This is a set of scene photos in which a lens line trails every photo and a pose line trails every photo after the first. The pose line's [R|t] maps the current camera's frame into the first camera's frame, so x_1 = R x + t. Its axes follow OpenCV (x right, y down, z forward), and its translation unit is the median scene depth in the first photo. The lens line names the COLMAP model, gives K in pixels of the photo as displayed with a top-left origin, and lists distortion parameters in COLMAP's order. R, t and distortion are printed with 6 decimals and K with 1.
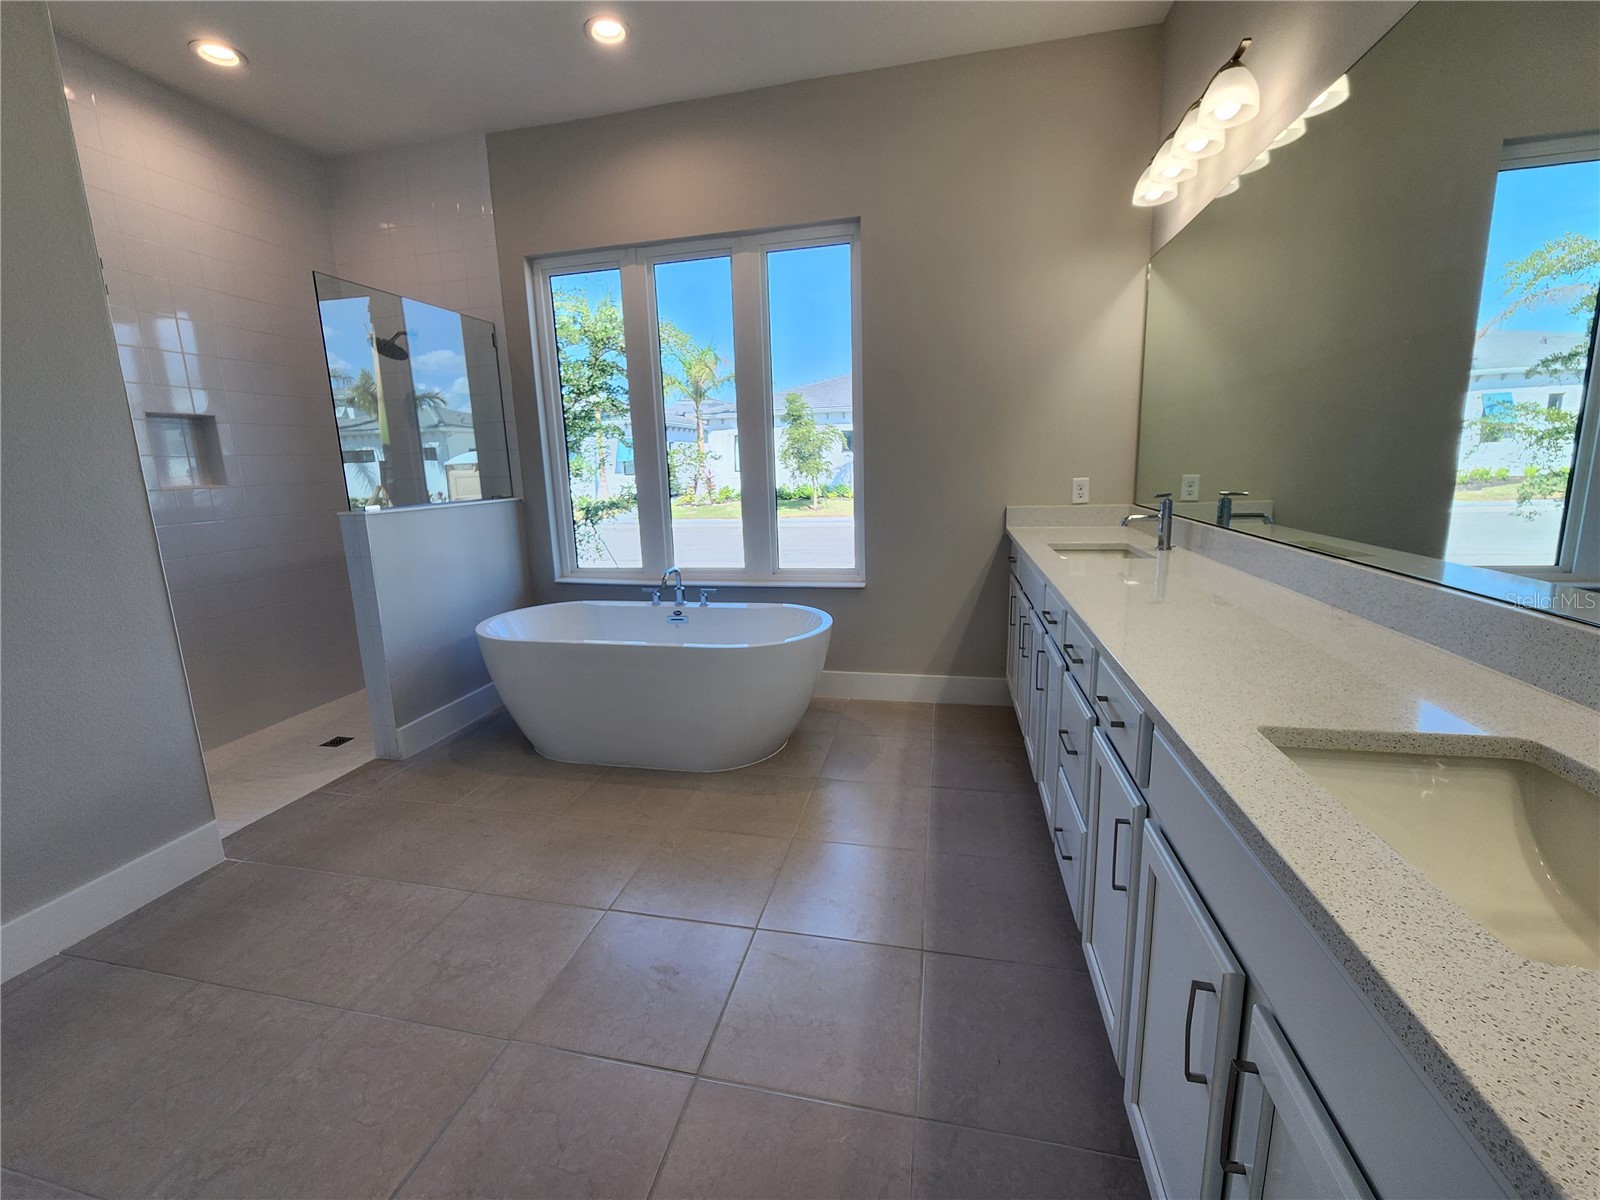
lens RADIAL K [[655.3, 0, 788.9], [0, 655.3, 587.0], [0, 0, 1]] dist [0.002653, -0.004520]
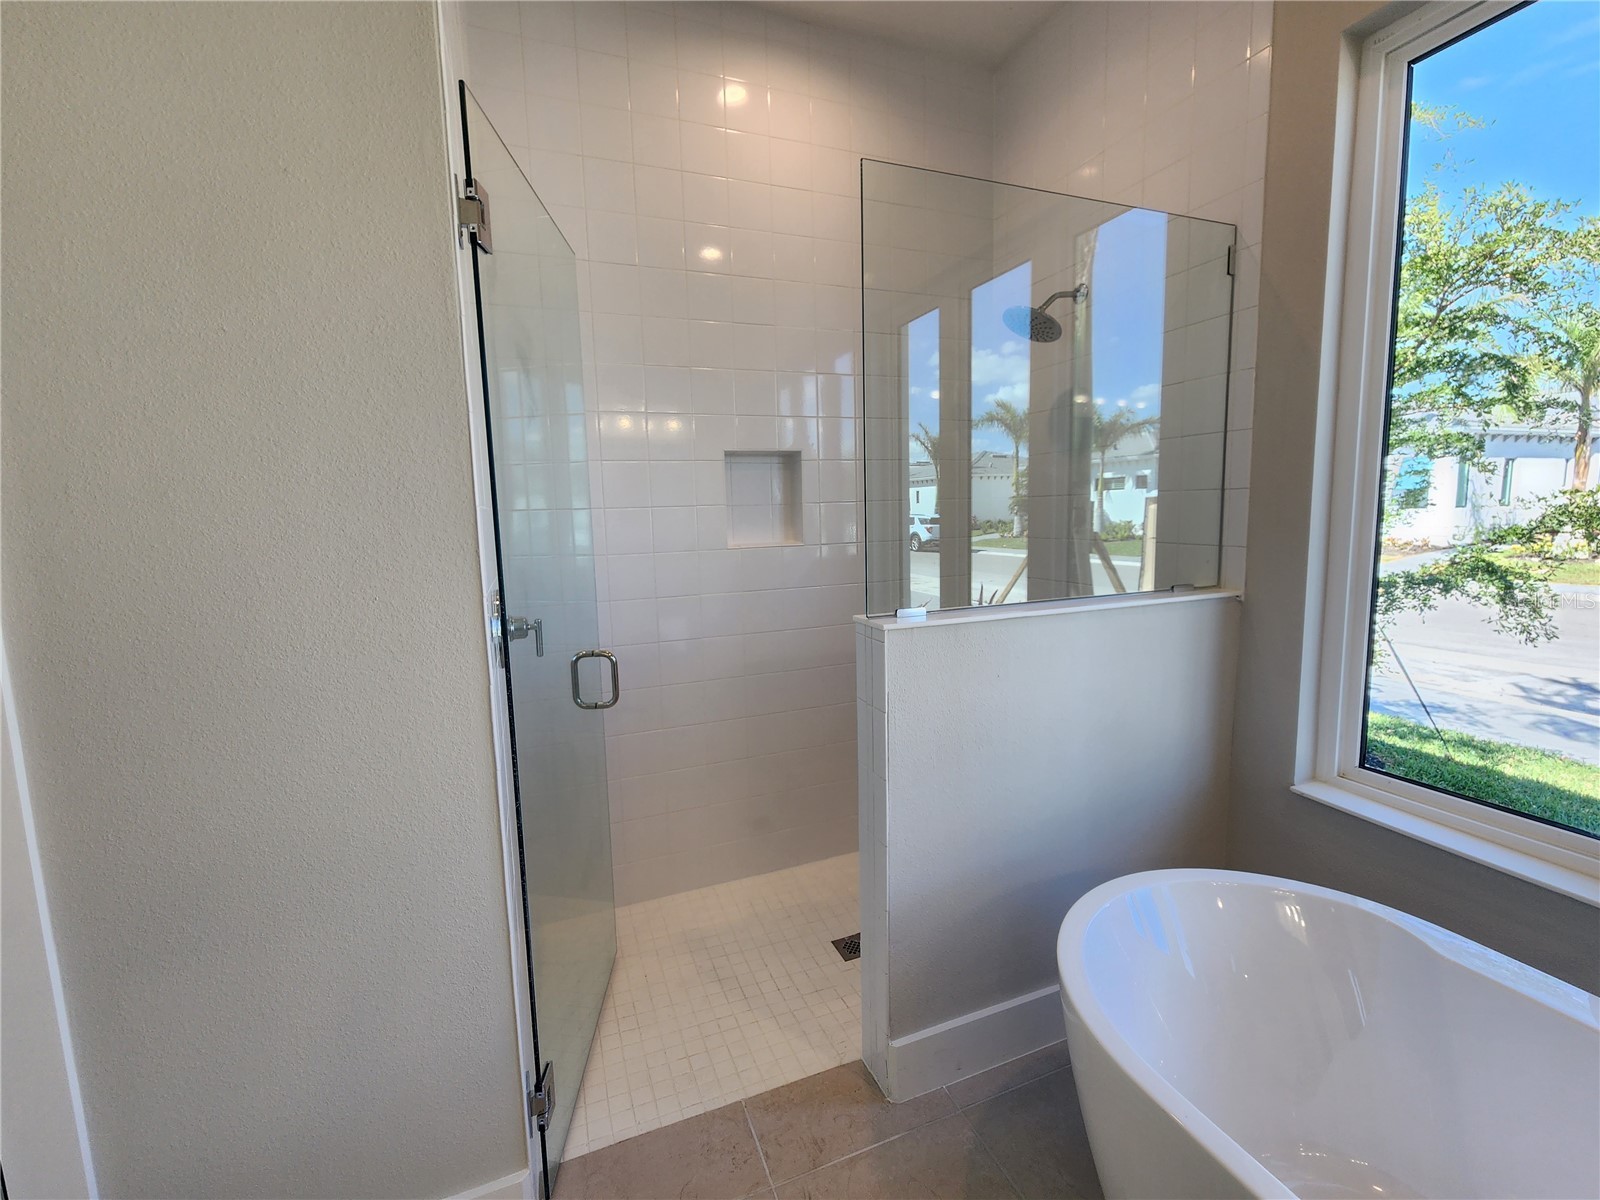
lens RADIAL K [[655.3, 0, 790.6], [0, 655.3, 585.0], [0, 0, 1]] dist [0.002653, -0.004520]
pose [[0.553542, 0.112296, -0.825216, -0.209436], [-0.147054, 0.988478, 0.035872, -0.115171], [0.819736, 0.101494, 0.563678, 0.496363]]
